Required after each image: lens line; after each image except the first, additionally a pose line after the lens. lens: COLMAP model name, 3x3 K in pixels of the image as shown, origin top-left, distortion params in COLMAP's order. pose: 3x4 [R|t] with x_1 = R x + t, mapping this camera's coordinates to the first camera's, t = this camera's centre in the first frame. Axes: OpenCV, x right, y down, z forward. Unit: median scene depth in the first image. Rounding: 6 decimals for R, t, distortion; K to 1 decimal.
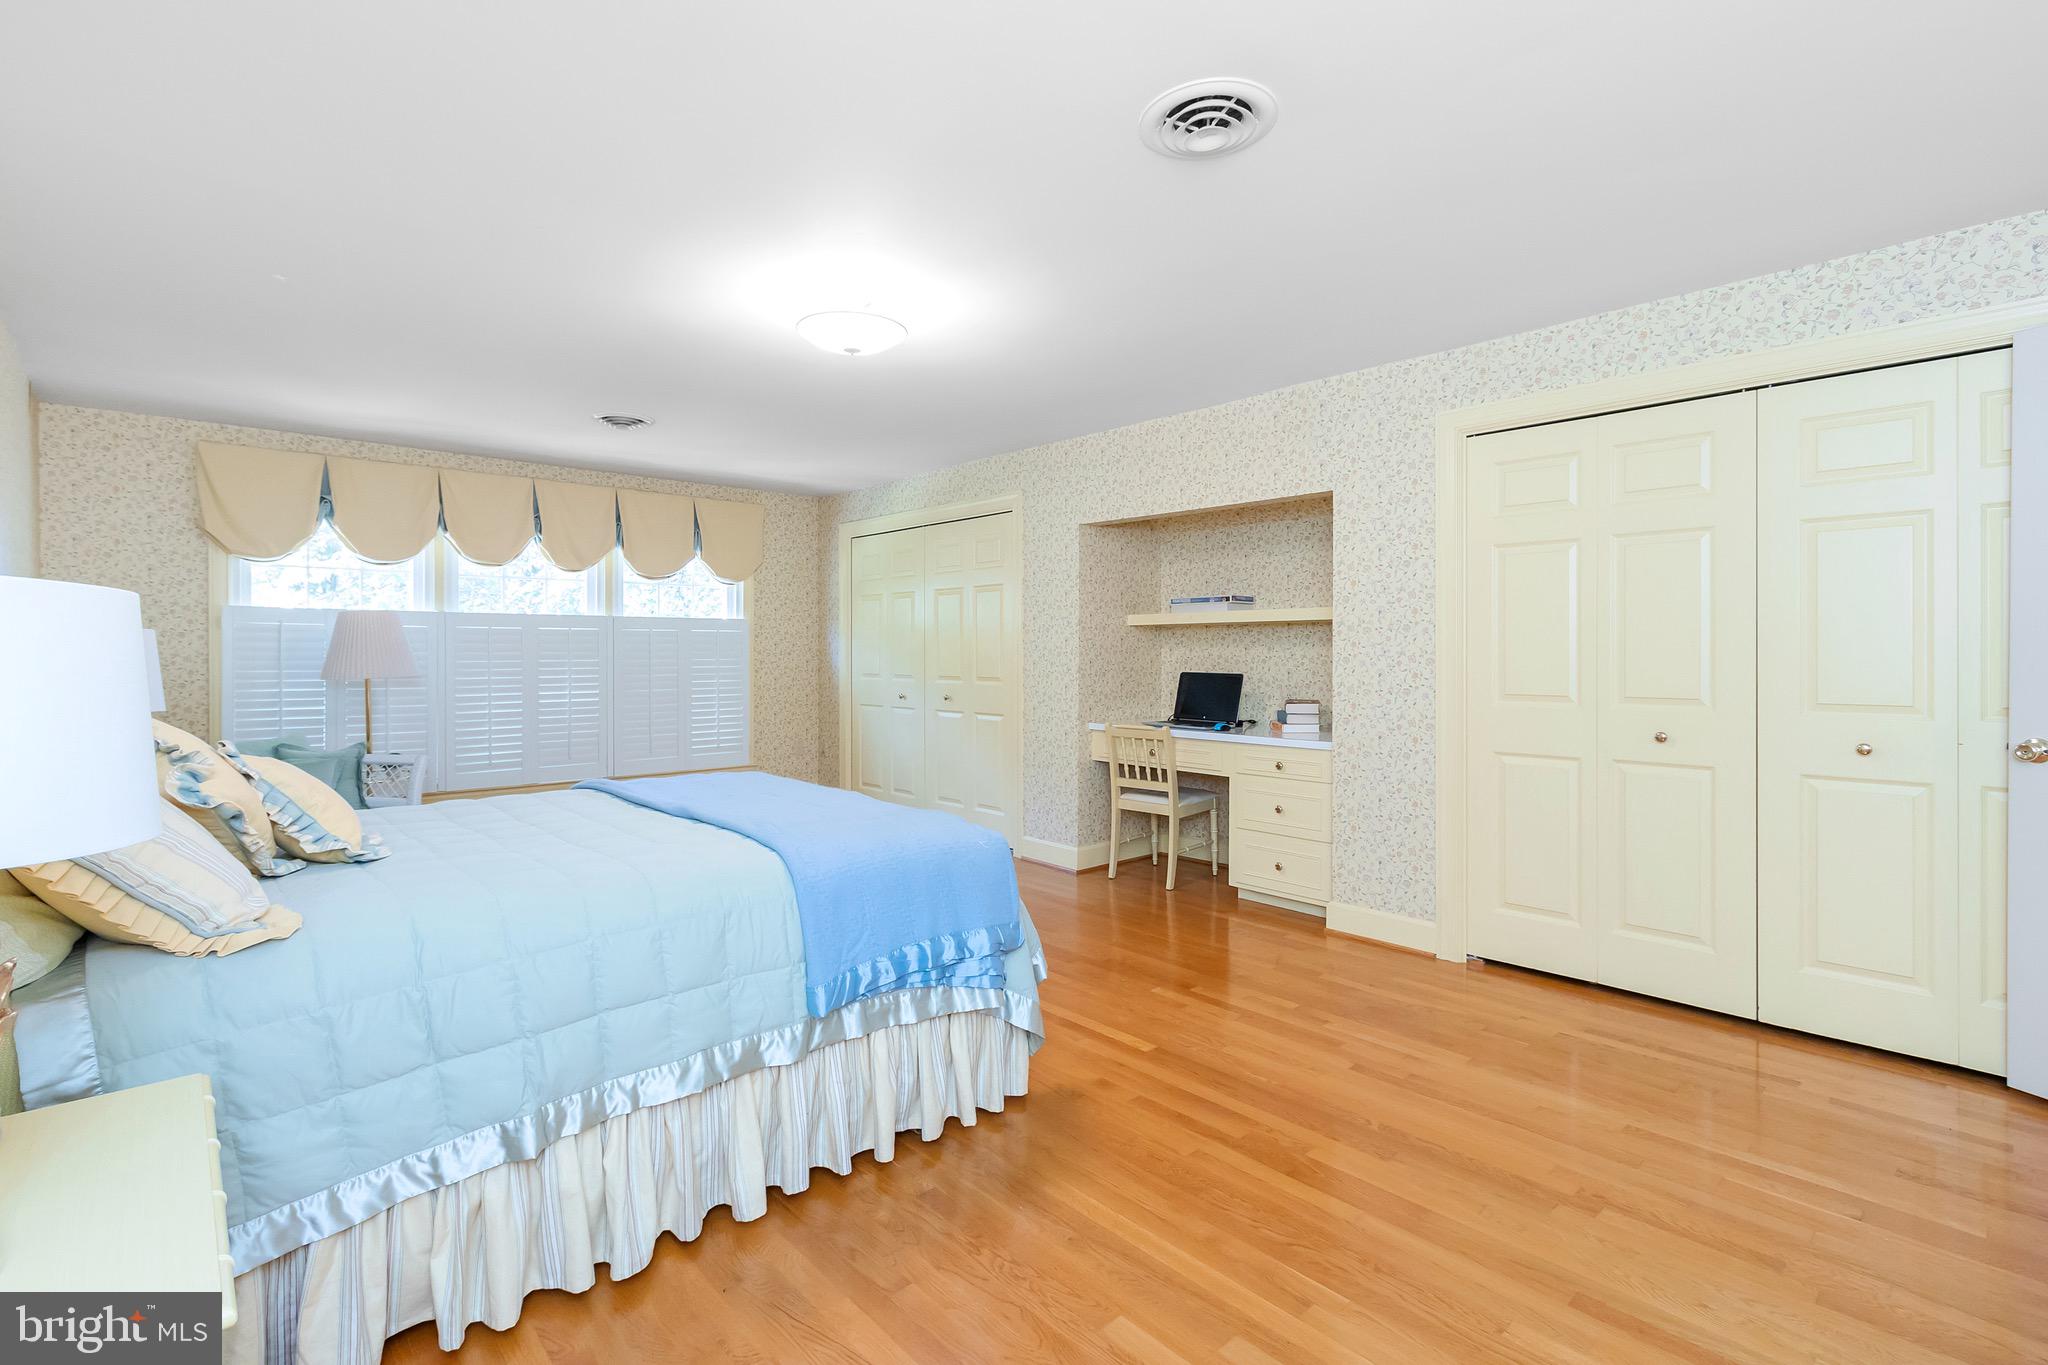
lens RADIAL K [[937.3, 0, 1020.5], [0, 937.3, 667.1], [0, 0, 1]] dist [-0.001928, 0.000073]
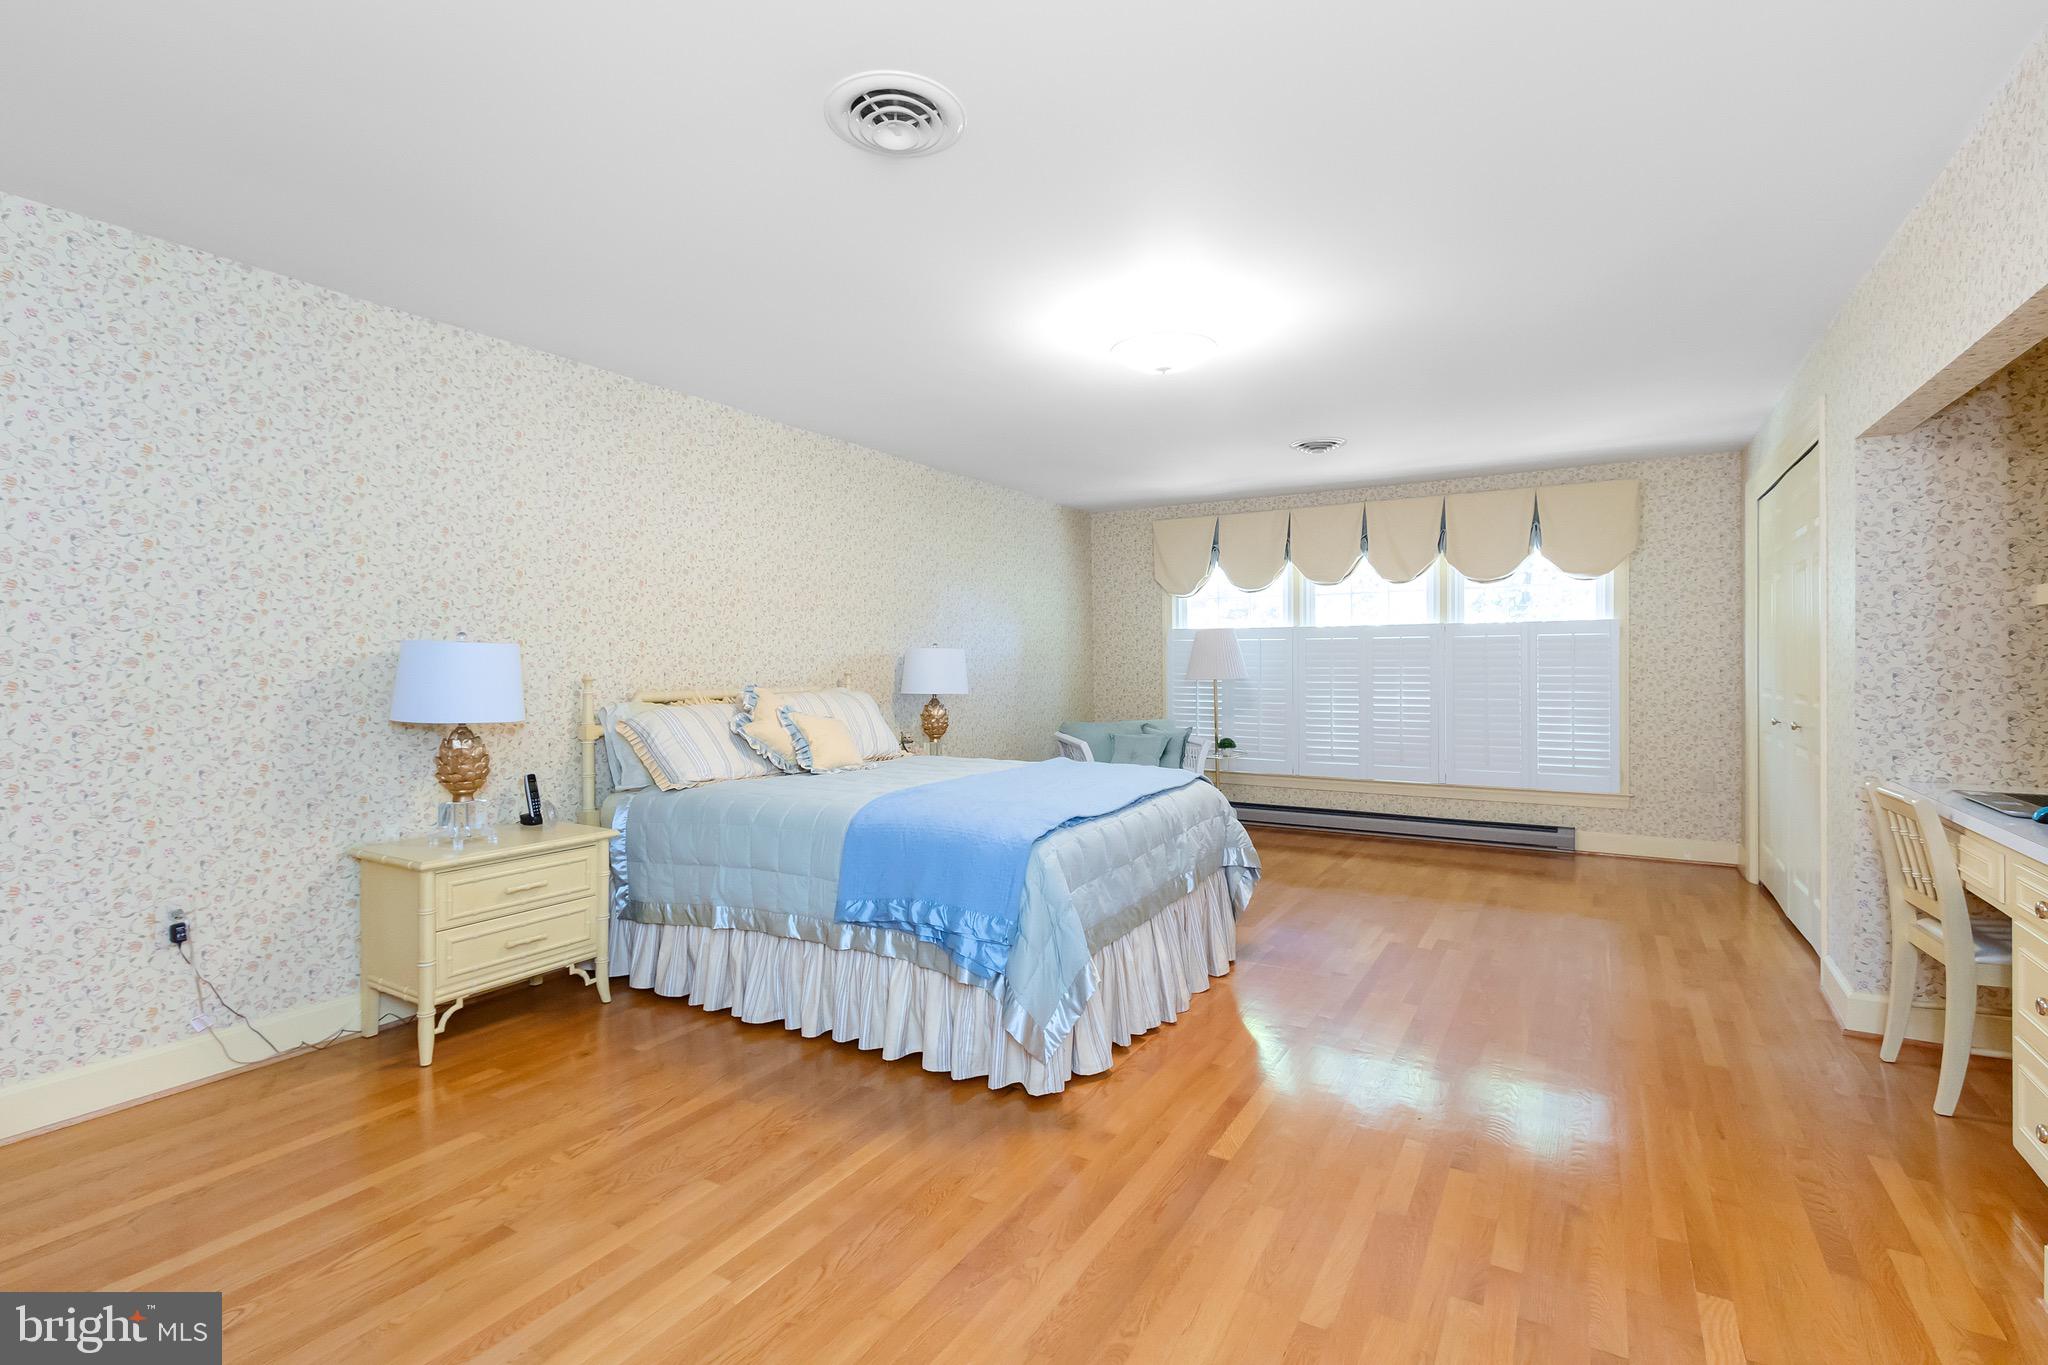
lens RADIAL K [[937.3, 0, 1023.6], [0, 937.3, 677.3], [0, 0, 1]] dist [-0.001928, 0.000073]
pose [[0.291289, 0.017295, -0.956479, 0.502679], [-0.011767, 0.999826, 0.014495, -0.007909], [0.956563, 0.007033, 0.291441, 0.356528]]
